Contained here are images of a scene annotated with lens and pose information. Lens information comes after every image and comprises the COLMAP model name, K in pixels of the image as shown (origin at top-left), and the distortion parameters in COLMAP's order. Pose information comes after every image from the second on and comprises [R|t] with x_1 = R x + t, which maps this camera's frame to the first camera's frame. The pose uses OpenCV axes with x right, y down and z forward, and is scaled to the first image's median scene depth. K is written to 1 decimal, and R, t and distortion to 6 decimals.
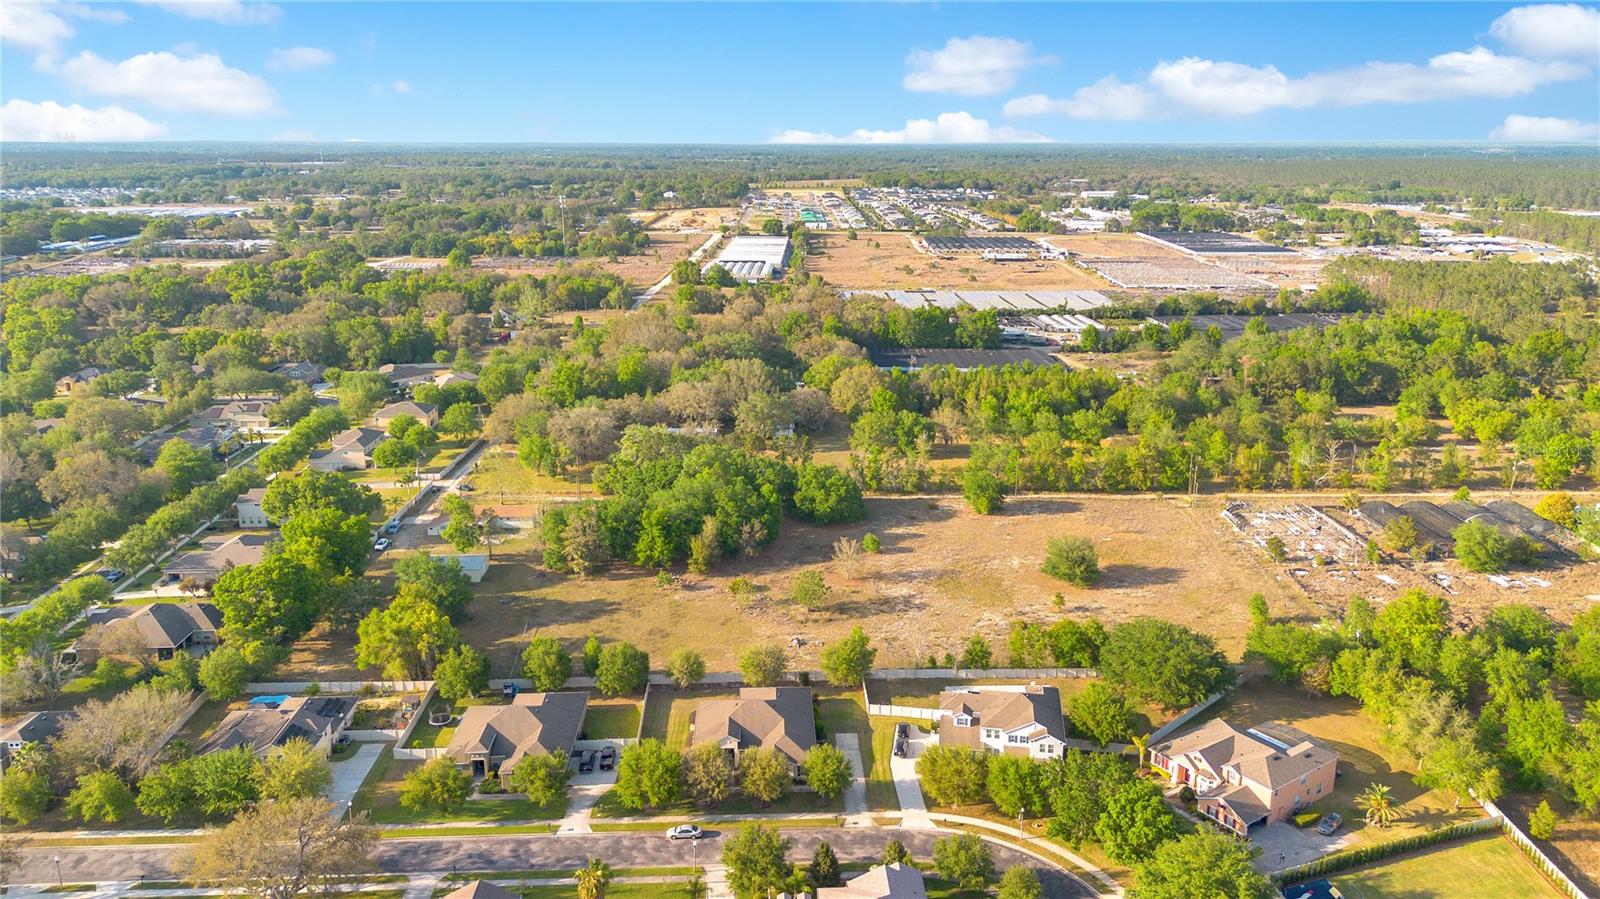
lens RADIAL K [[1118.6, 0, 802.9], [0, 1118.6, 449.3], [0, 0, 1]] dist [0.068012, -0.067142]
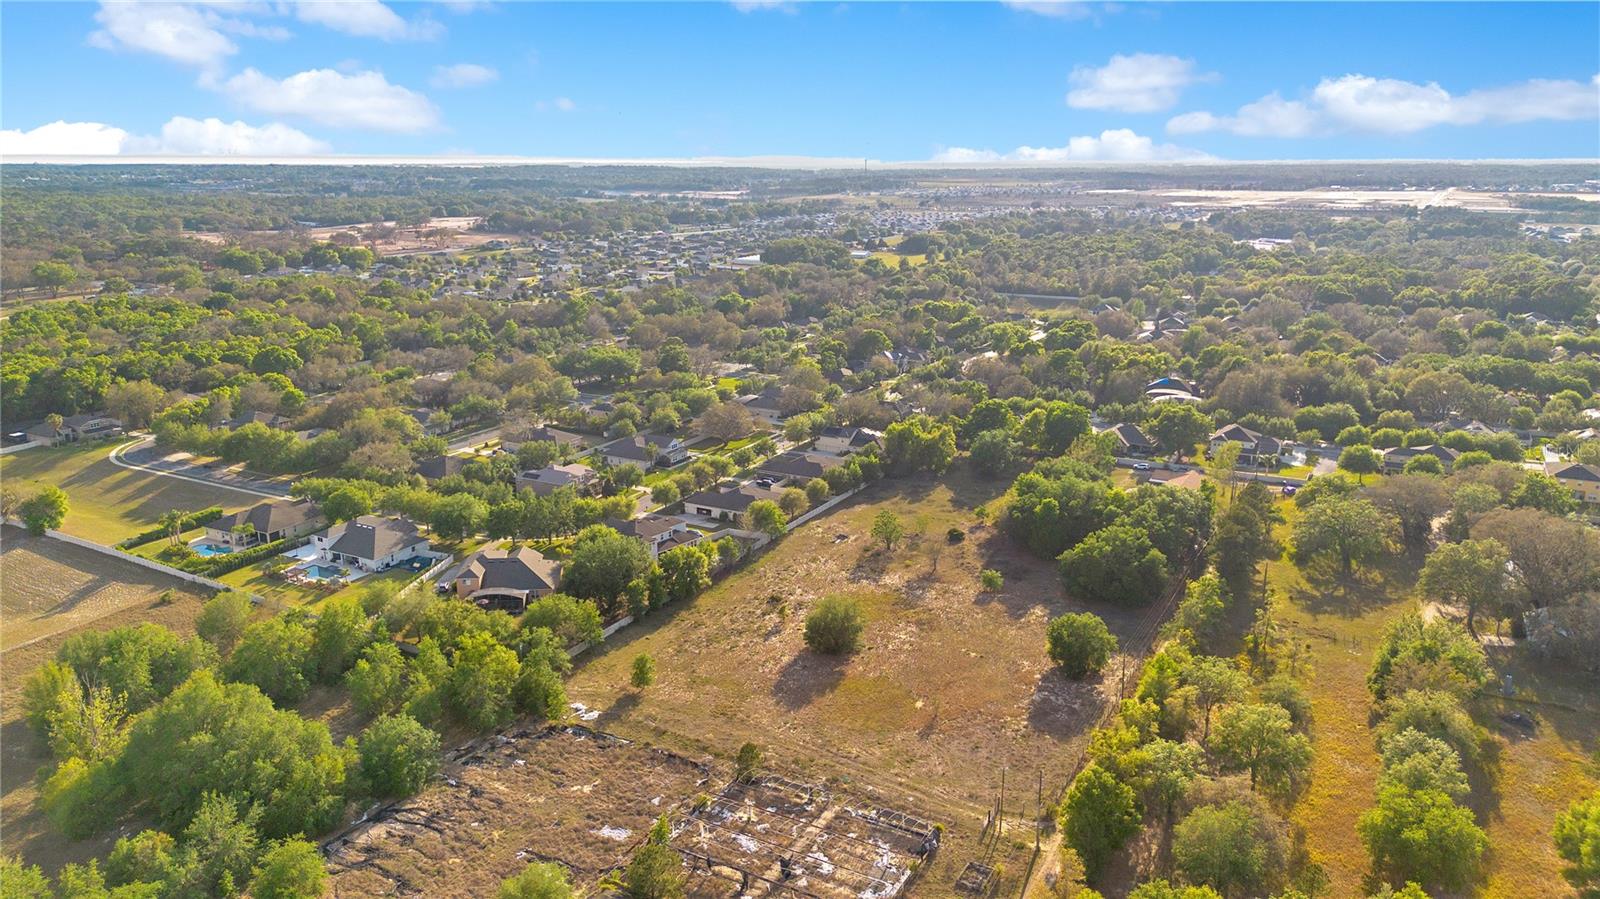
lens RADIAL K [[1118.6, 0, 802.9], [0, 1118.6, 449.3], [0, 0, 1]] dist [0.068012, -0.067142]
pose [[-0.514204, 0.220050, -0.828958, 0.904951], [-0.223389, 0.898804, 0.377159, -0.337994], [0.828065, 0.379117, -0.413012, 1.212065]]
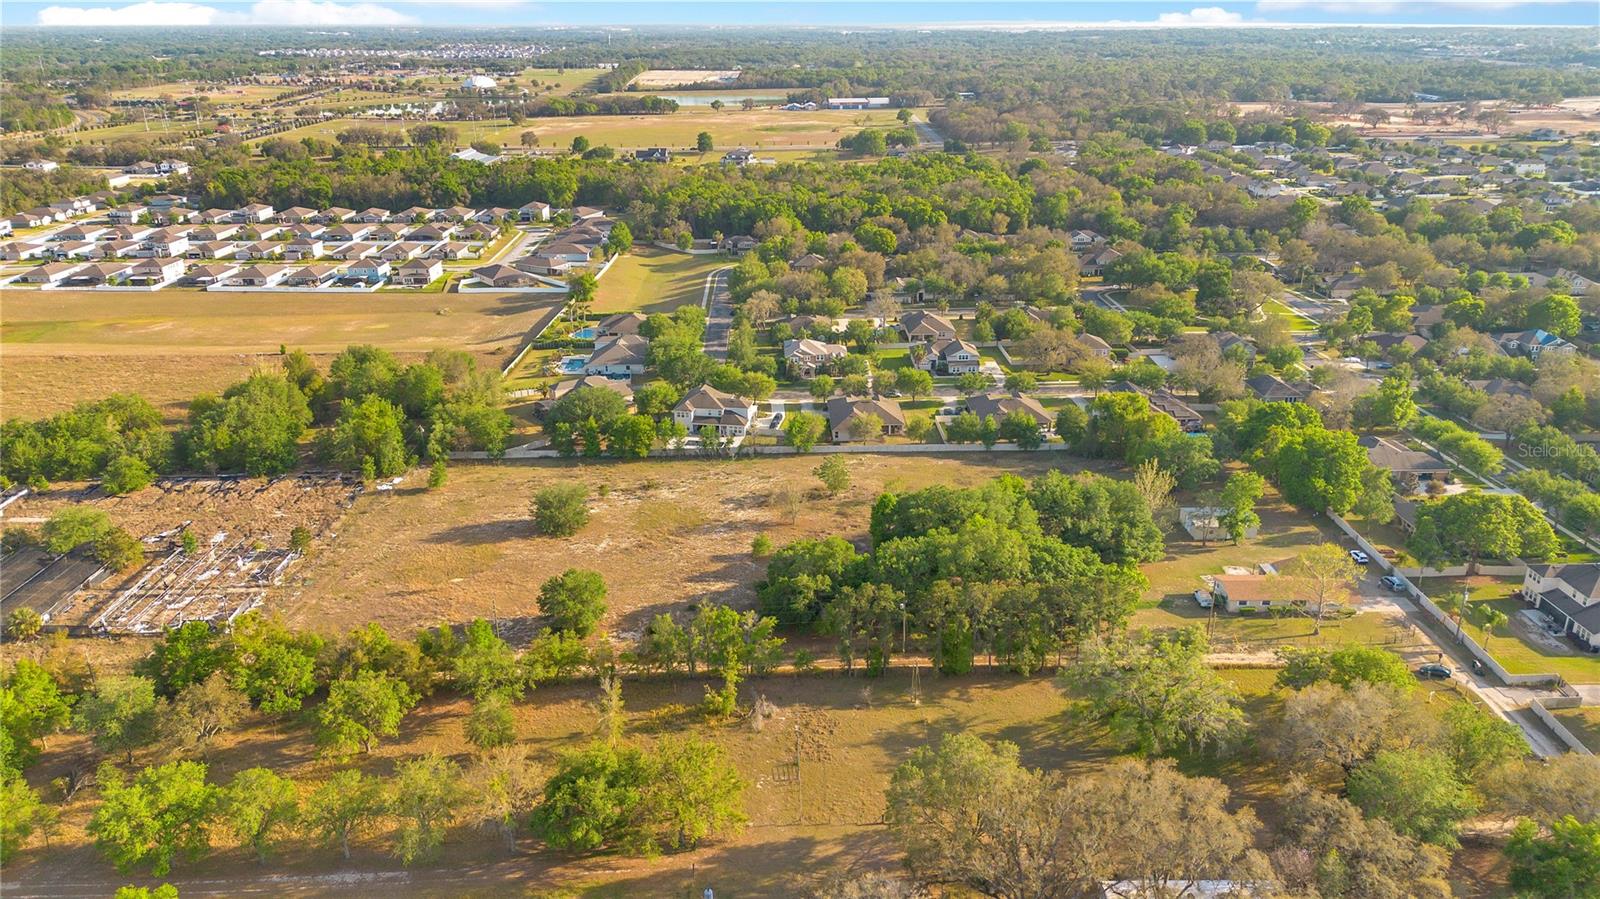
lens RADIAL K [[1154.7, 0, 804.2], [0, 1154.7, 382.9], [0, 0, 1]] dist [0.064531, -0.078302]
pose [[-0.999910, 0.004929, 0.012481, 0.017936], [0.010869, 0.842965, 0.537858, -0.483337], [-0.007870, 0.537945, -0.842943, 1.655944]]
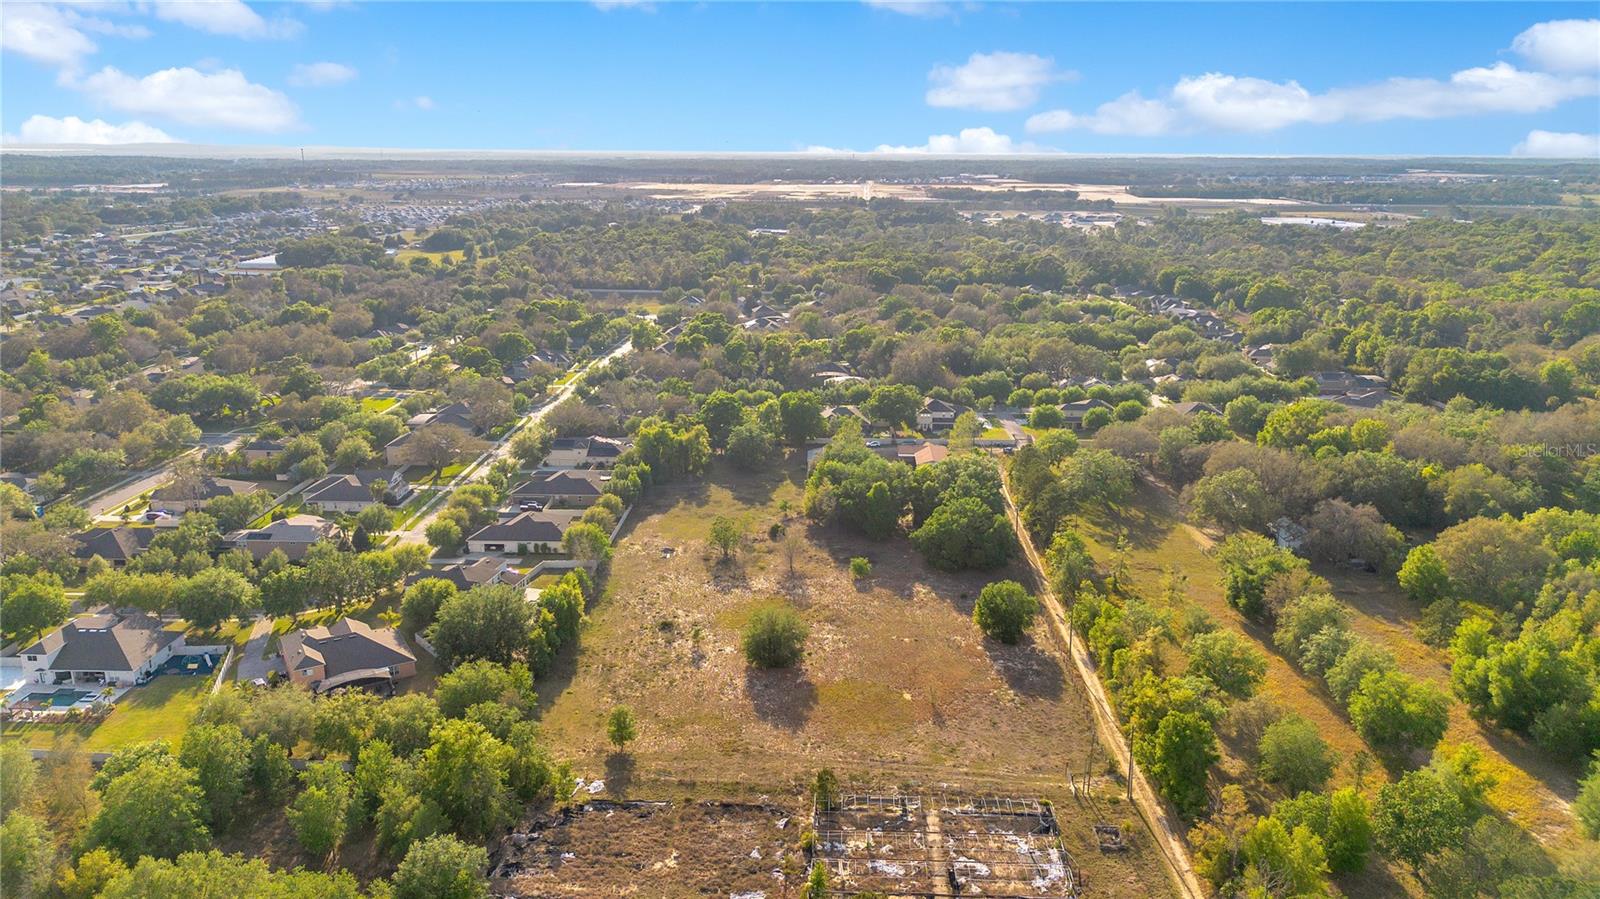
lens RADIAL K [[1133.6, 0, 800.0], [0, 1133.6, 449.5], [0, 0, 1]] dist [0.081265, -0.100367]
pose [[-0.068204, 0.256781, -0.964060, 0.979882], [-0.267060, 0.926348, 0.265630, -0.256123], [0.961263, 0.275579, 0.005395, 0.910603]]
